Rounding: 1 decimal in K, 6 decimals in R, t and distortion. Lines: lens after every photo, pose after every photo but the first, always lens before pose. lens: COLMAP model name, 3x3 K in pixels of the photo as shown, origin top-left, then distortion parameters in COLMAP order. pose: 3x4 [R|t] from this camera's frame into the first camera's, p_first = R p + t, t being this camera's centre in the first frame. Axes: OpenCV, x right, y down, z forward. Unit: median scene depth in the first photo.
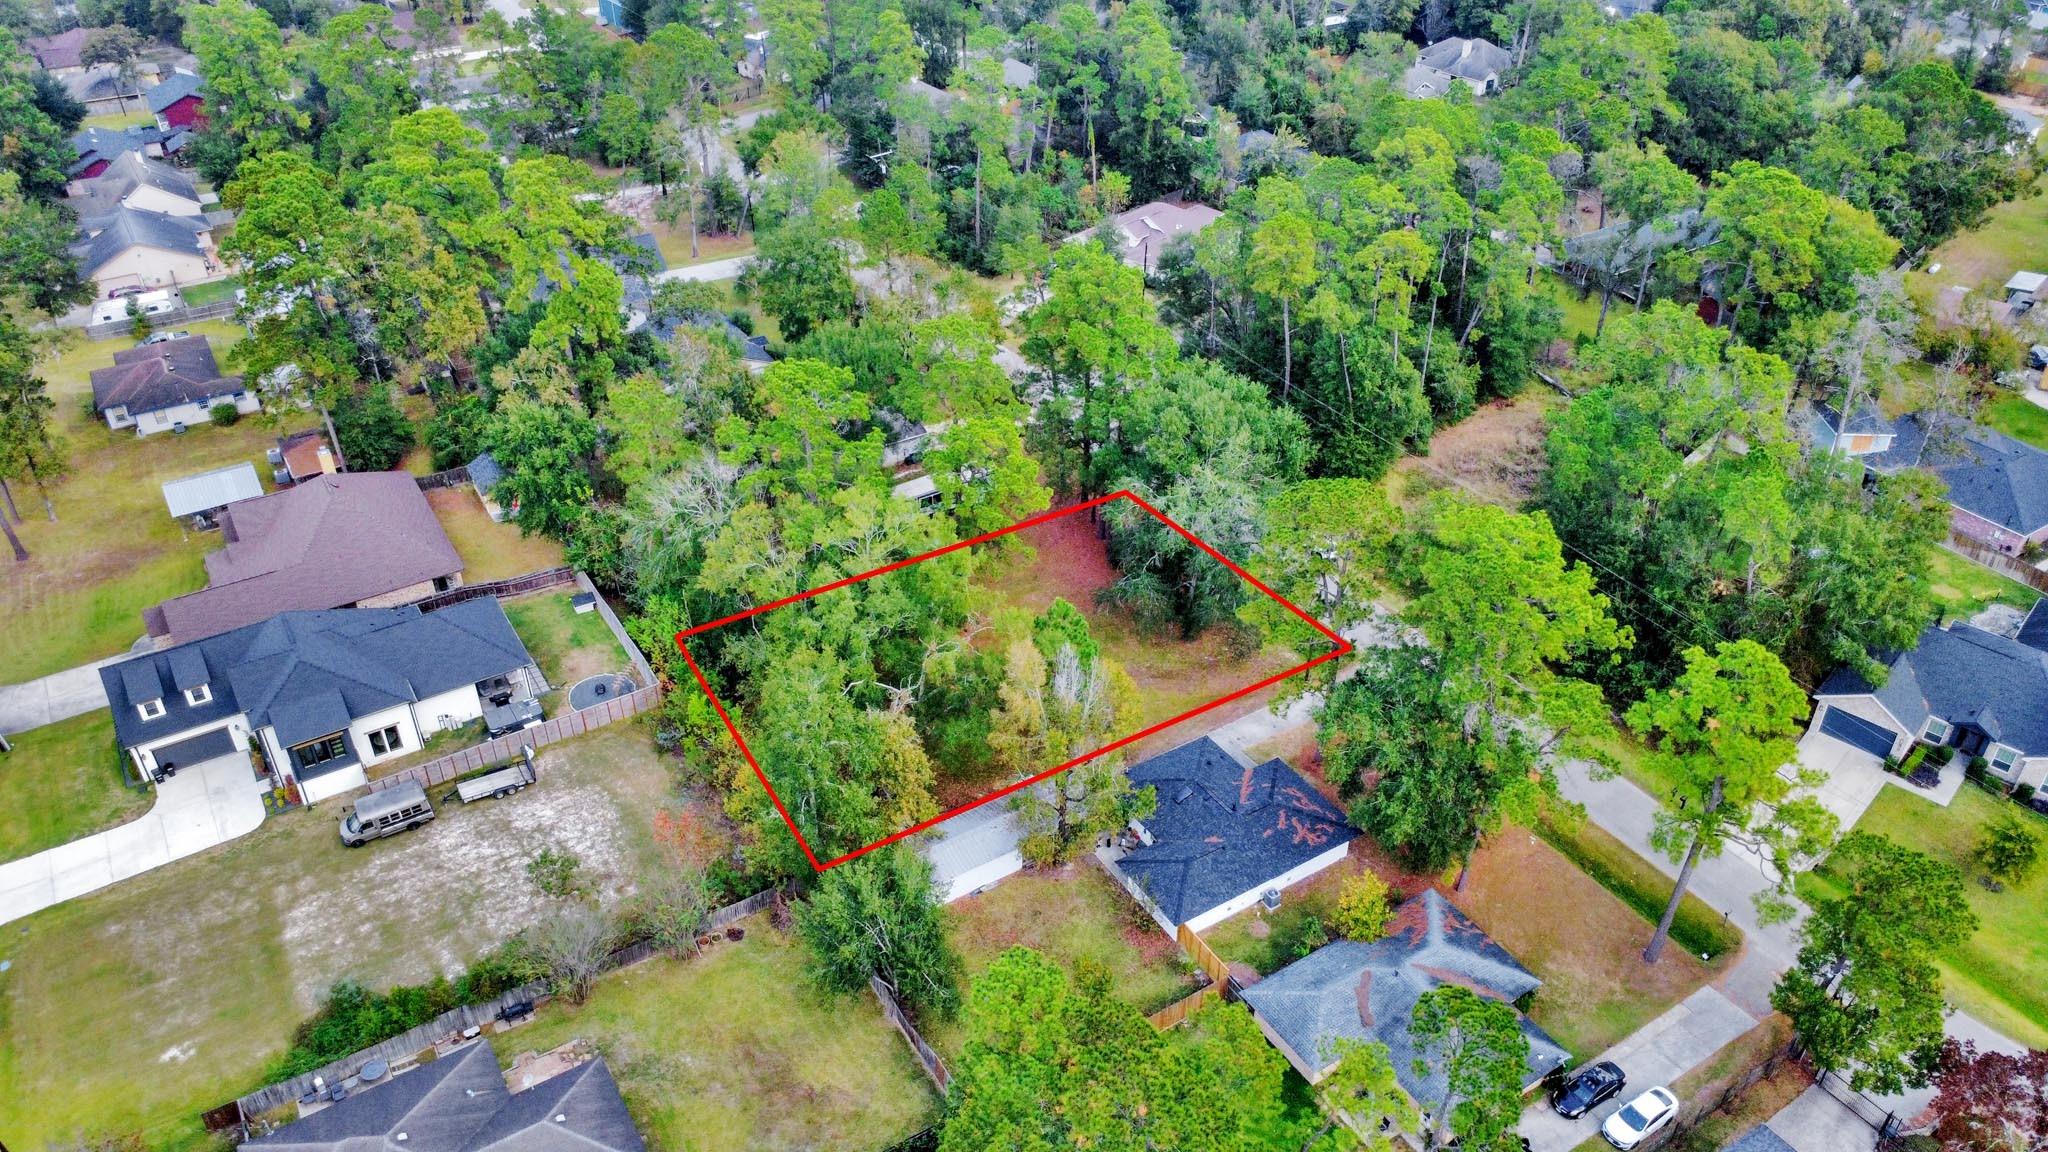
lens RADIAL K [[1492.2, 0, 1021.6], [0, 1492.2, 581.3], [0, 0, 1]] dist [0.005403, -0.007117]
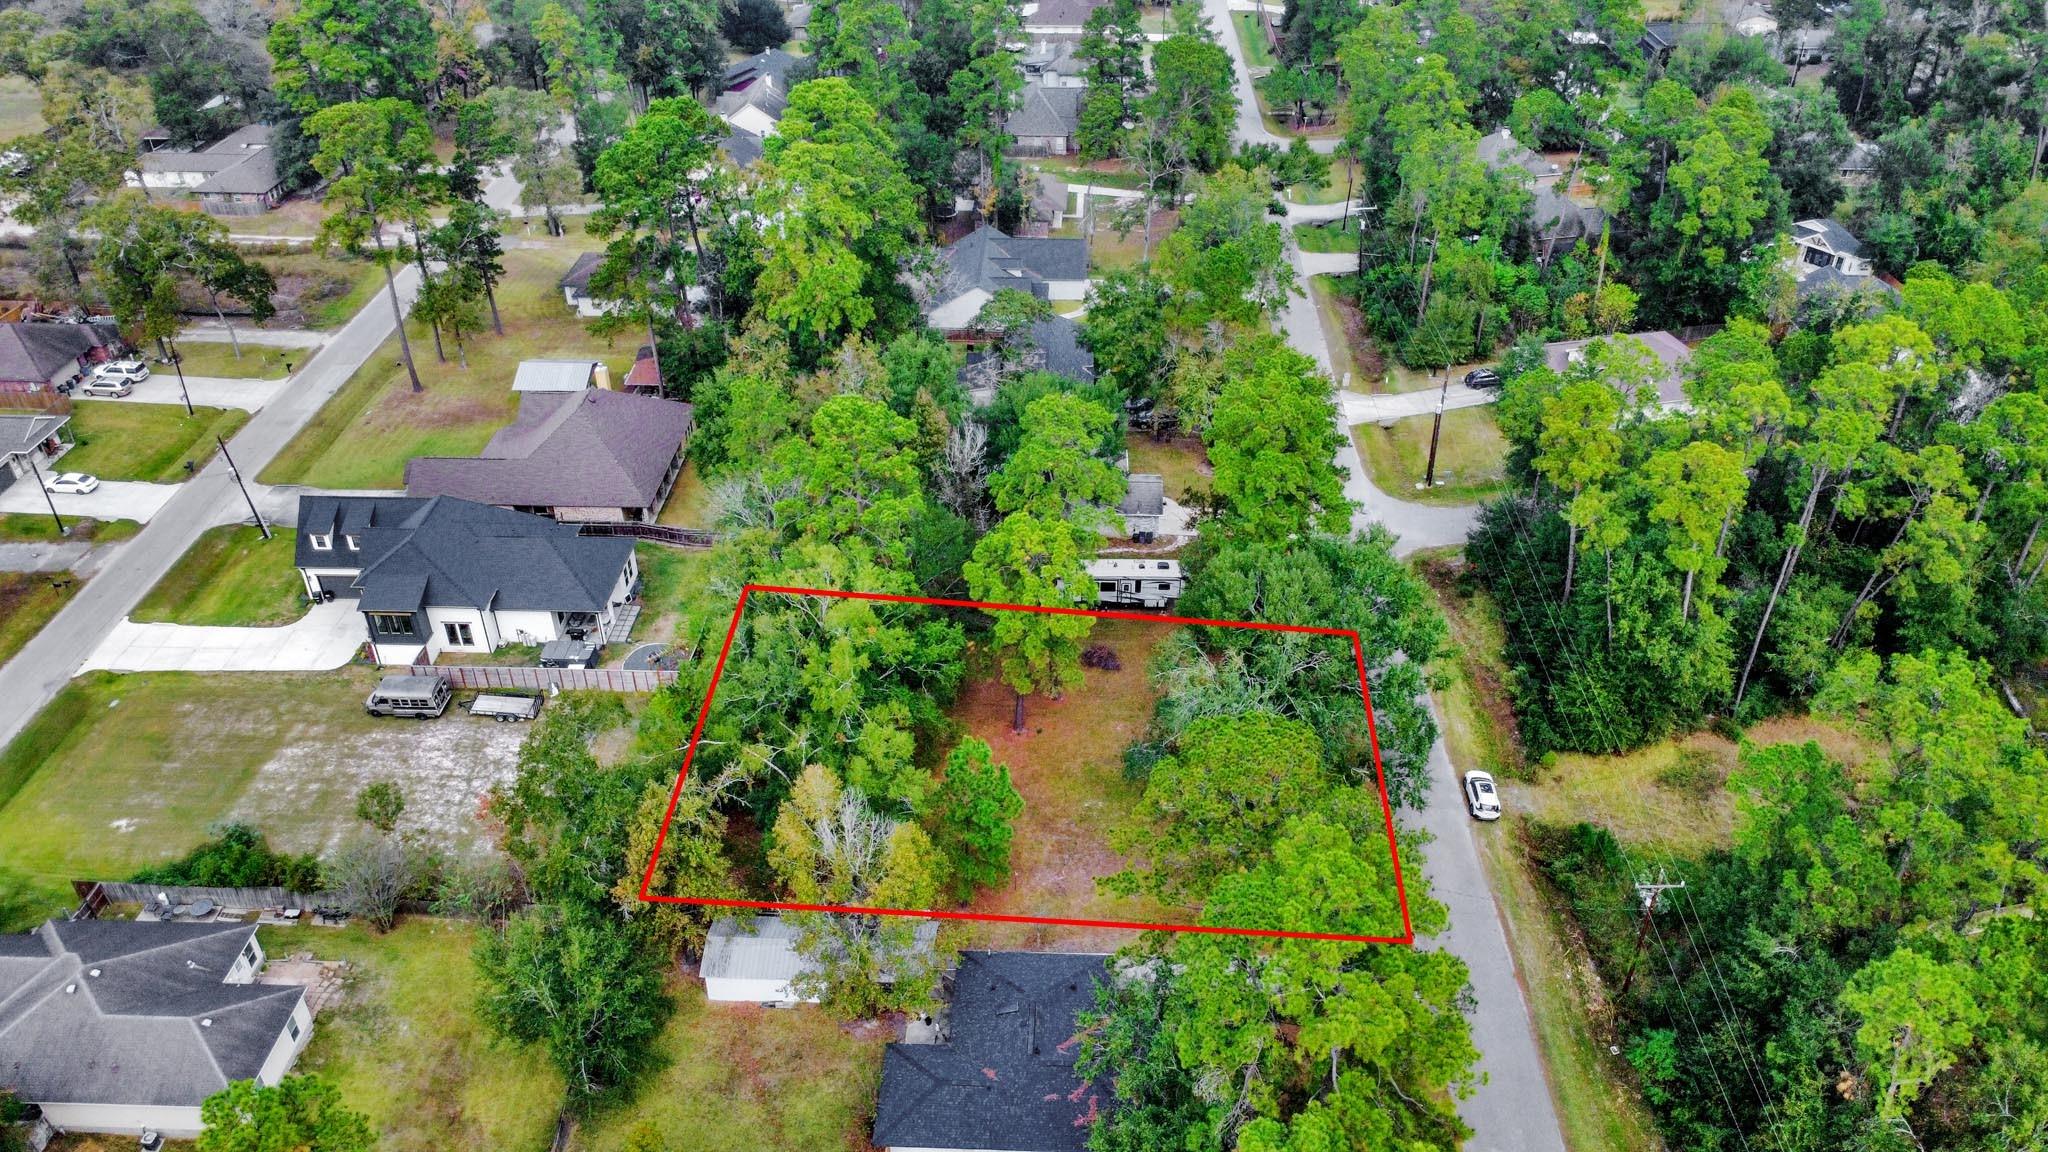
lens RADIAL K [[1492.2, 0, 1023.9], [0, 1492.2, 583.6], [0, 0, 1]] dist [0.005403, -0.007117]
pose [[0.826503, 0.316551, -0.465499, 0.411451], [-0.314434, 0.945495, 0.084676, -0.150526], [0.466931, 0.076383, 0.880989, 0.229038]]
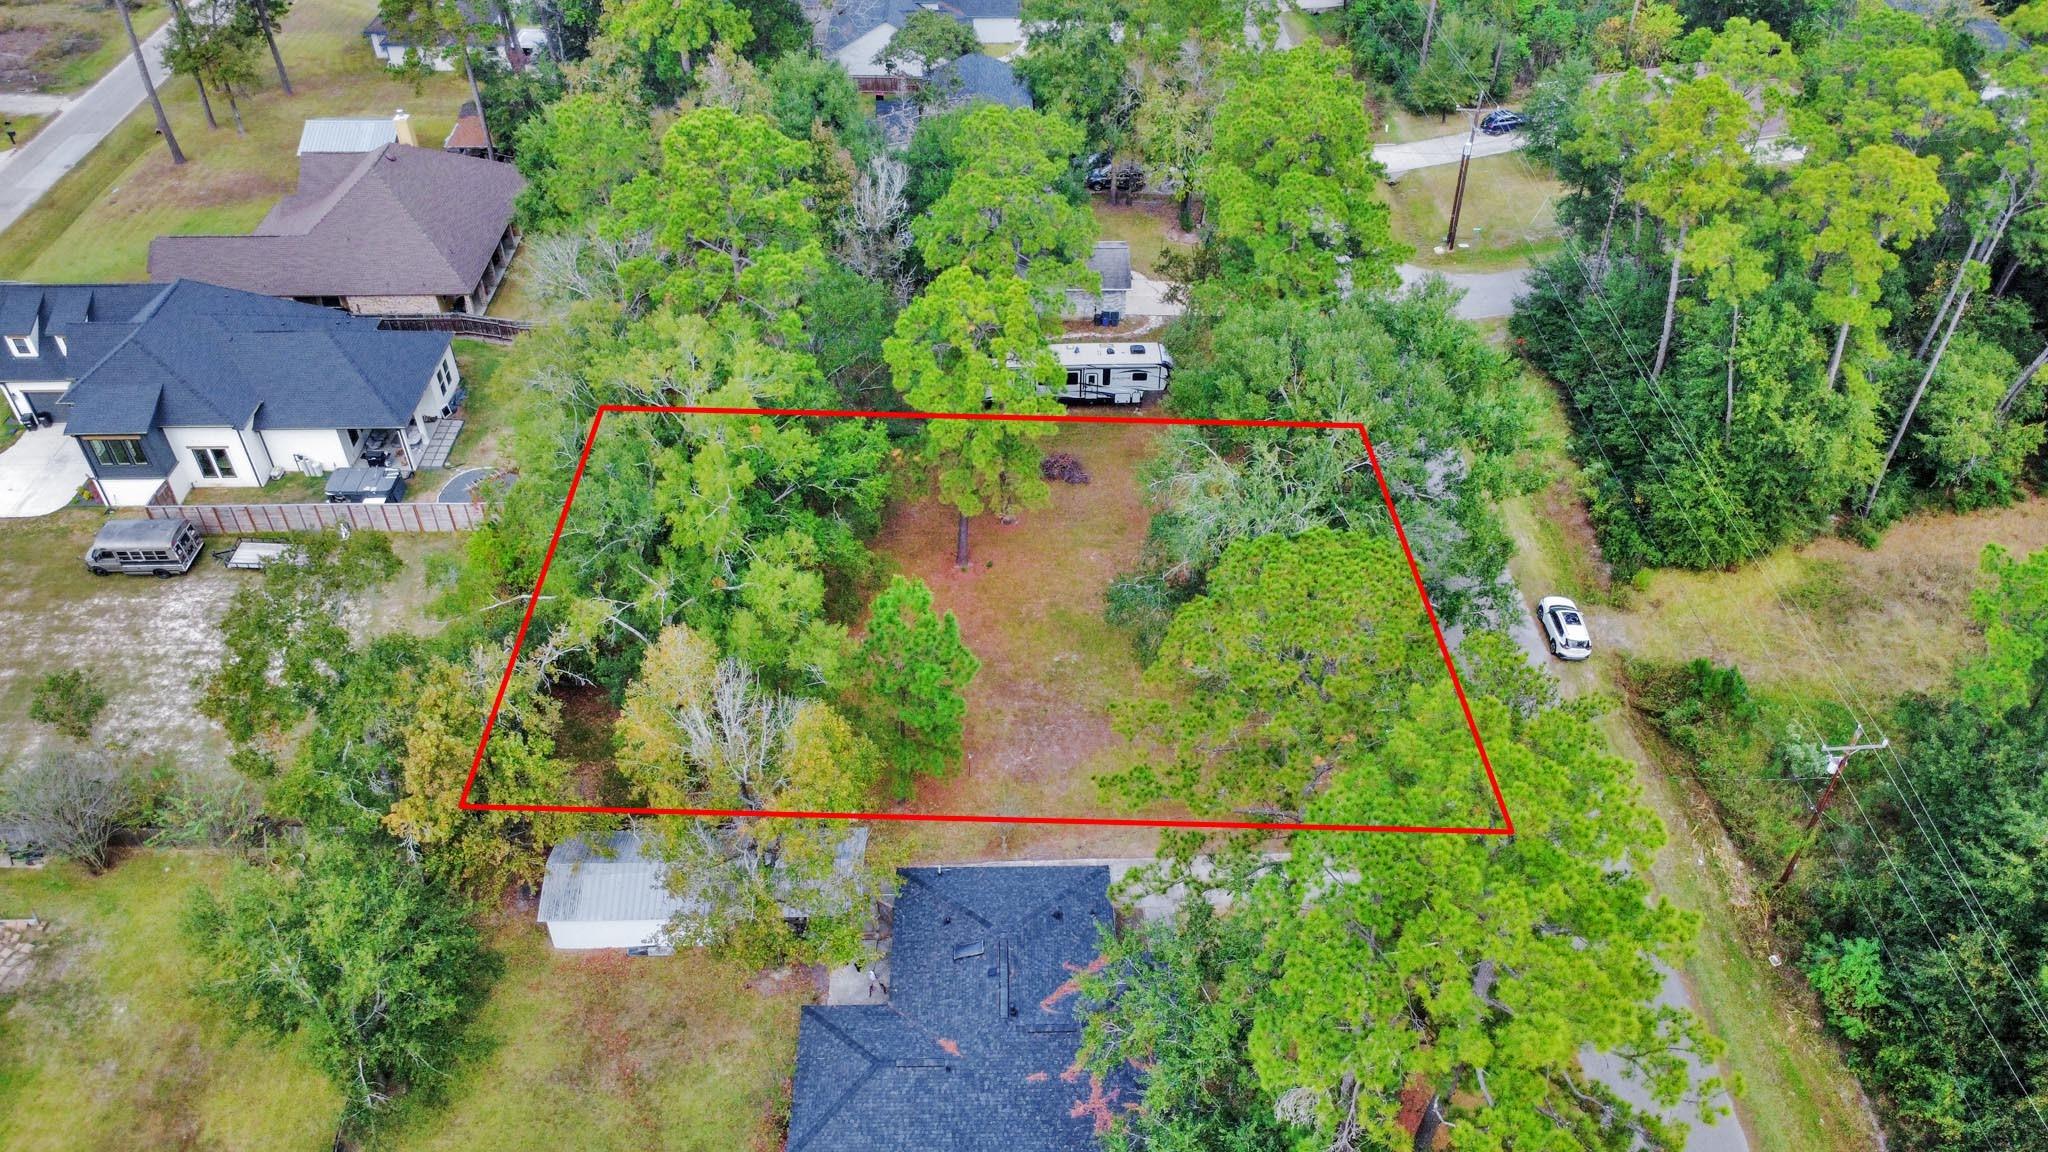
lens RADIAL K [[1492.2, 0, 1026.9], [0, 1492.2, 584.5], [0, 0, 1]] dist [0.005403, -0.007117]
pose [[0.859956, 0.337810, -0.382571, 0.295601], [-0.291682, 0.940419, 0.174736, -0.104547], [0.418805, -0.038676, 0.907252, 0.439760]]
